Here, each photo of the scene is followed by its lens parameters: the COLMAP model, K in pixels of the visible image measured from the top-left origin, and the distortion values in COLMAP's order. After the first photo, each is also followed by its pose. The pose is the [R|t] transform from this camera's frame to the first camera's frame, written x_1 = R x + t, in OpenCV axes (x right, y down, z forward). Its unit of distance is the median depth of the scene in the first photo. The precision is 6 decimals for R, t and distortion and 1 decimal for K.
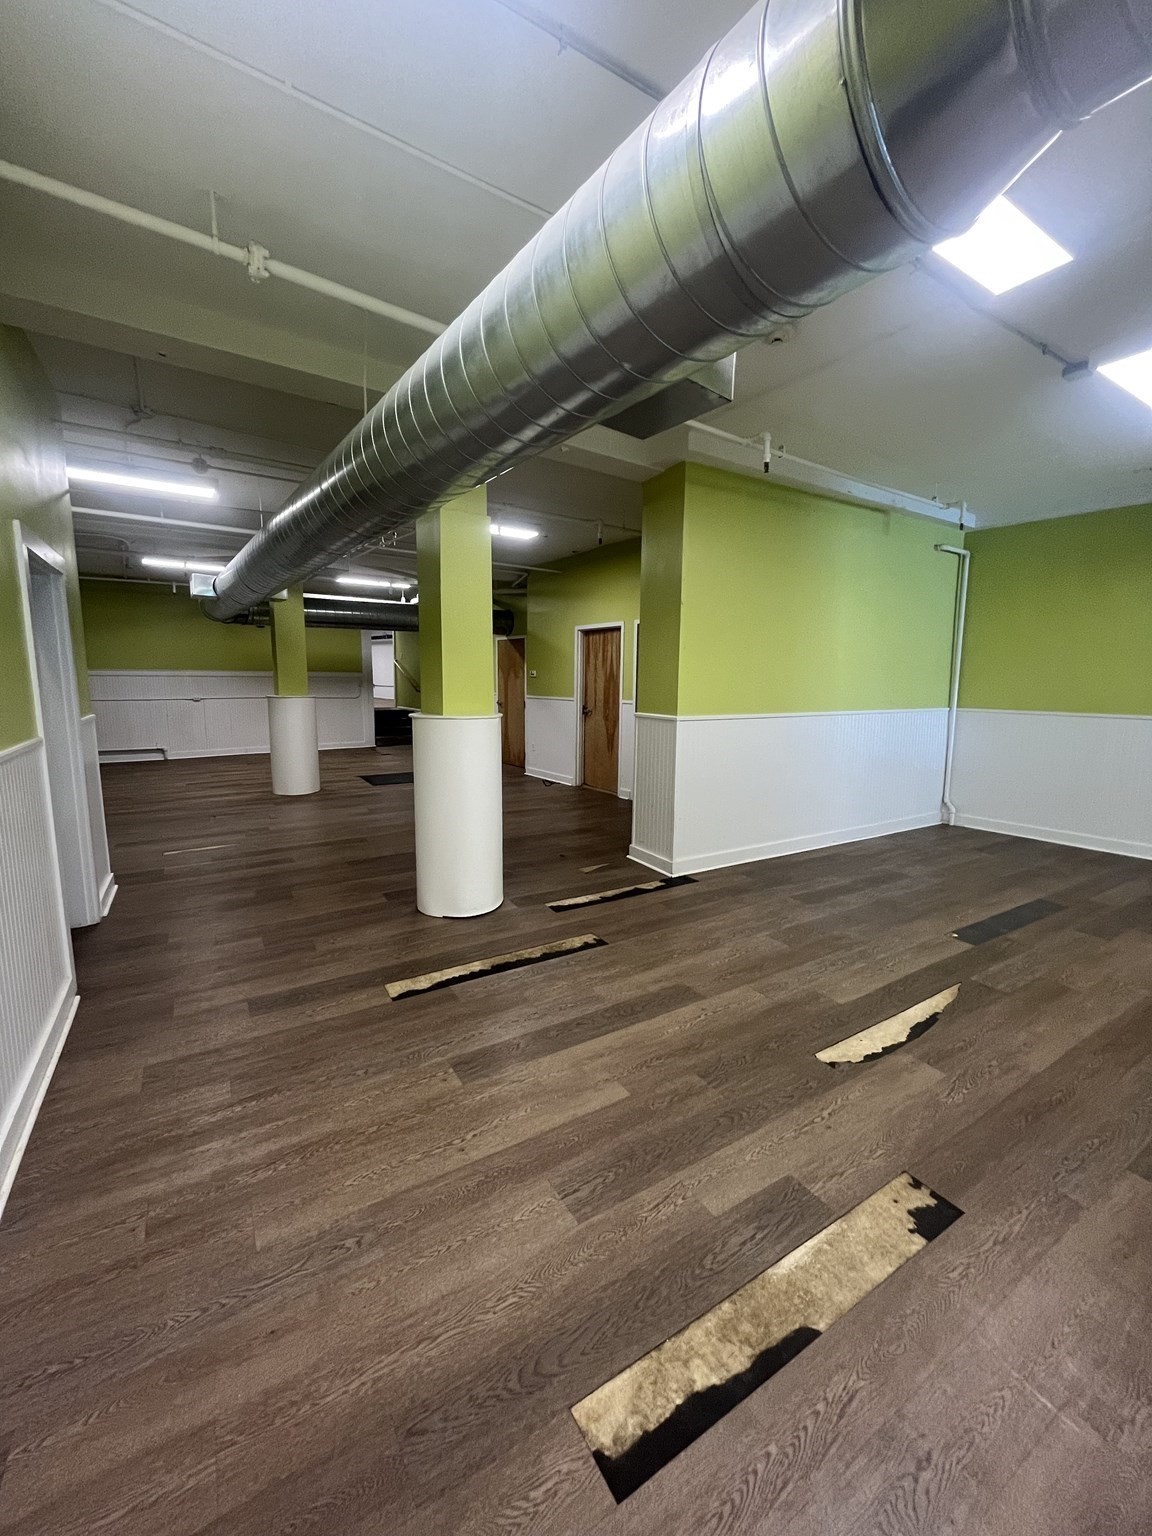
lens RADIAL K [[616.7, 0, 576.0], [0, 616.7, 768.0], [0, 0, 1]] dist [-0.002167, -0.000253]
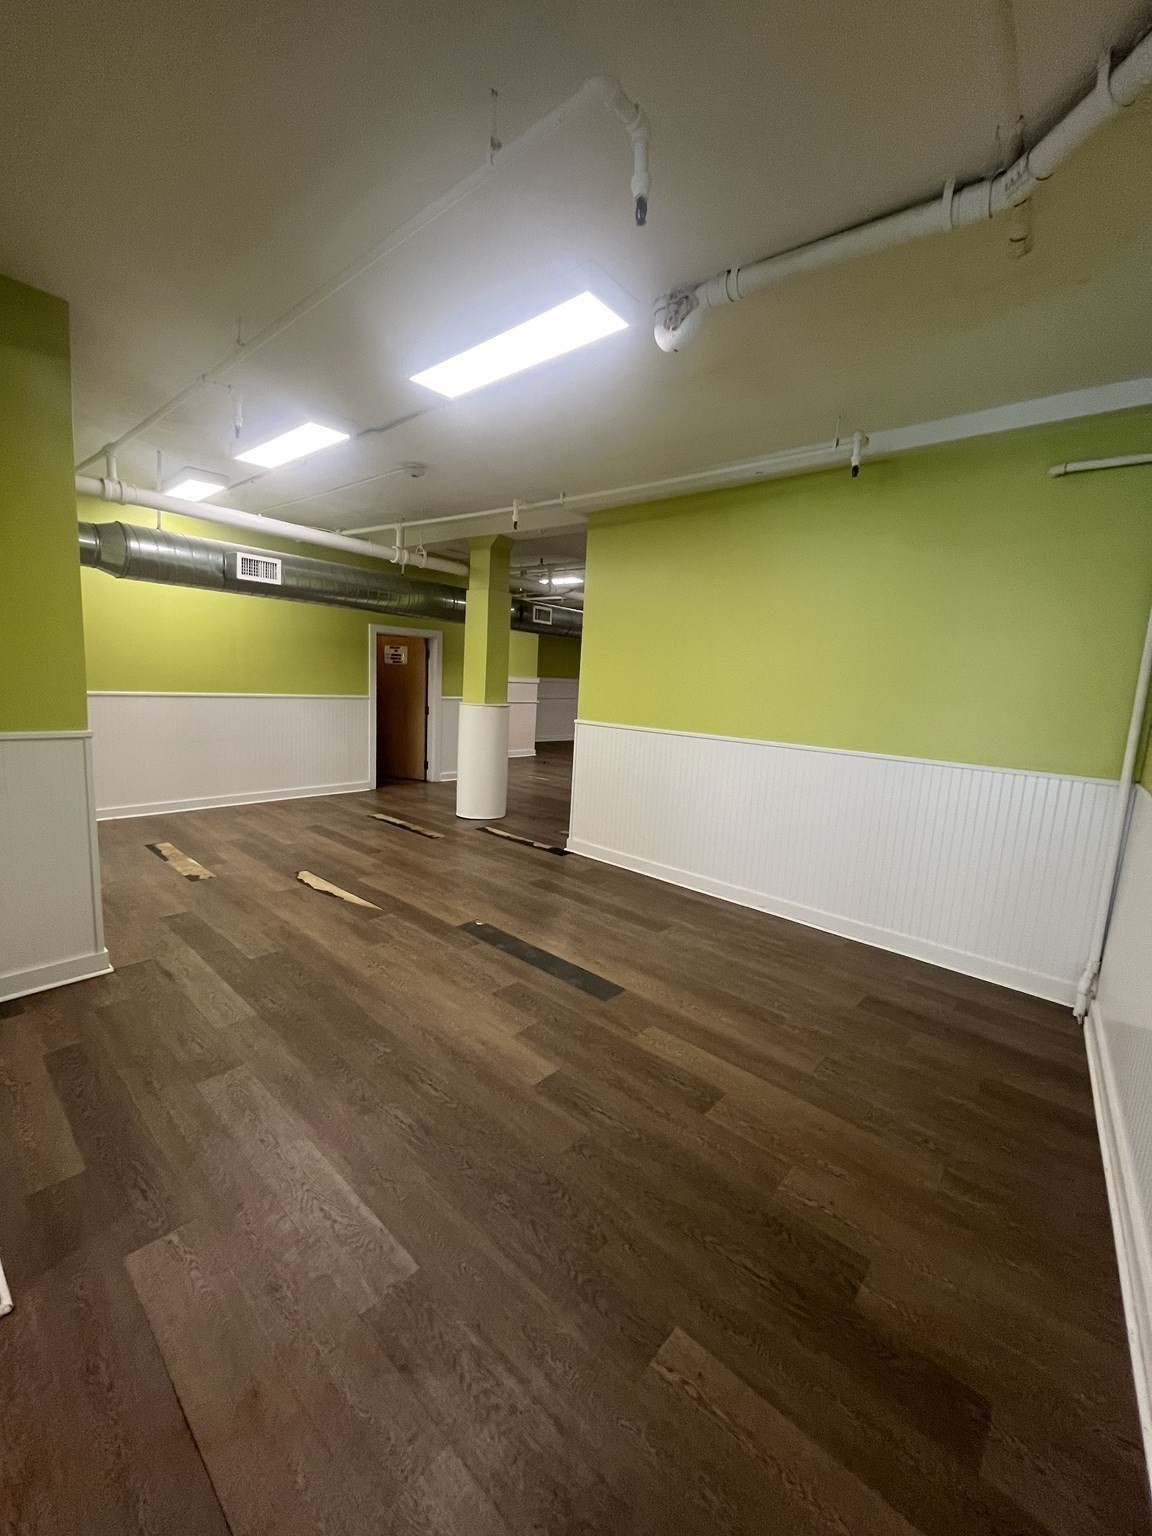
lens RADIAL K [[616.7, 0, 576.0], [0, 616.7, 768.0], [0, 0, 1]] dist [-0.002167, -0.000253]
pose [[0.284016, 0.142739, -0.948135, 1.620121], [-0.187653, 0.978009, 0.091024, -0.120055], [0.940277, 0.152068, 0.304555, 0.783281]]
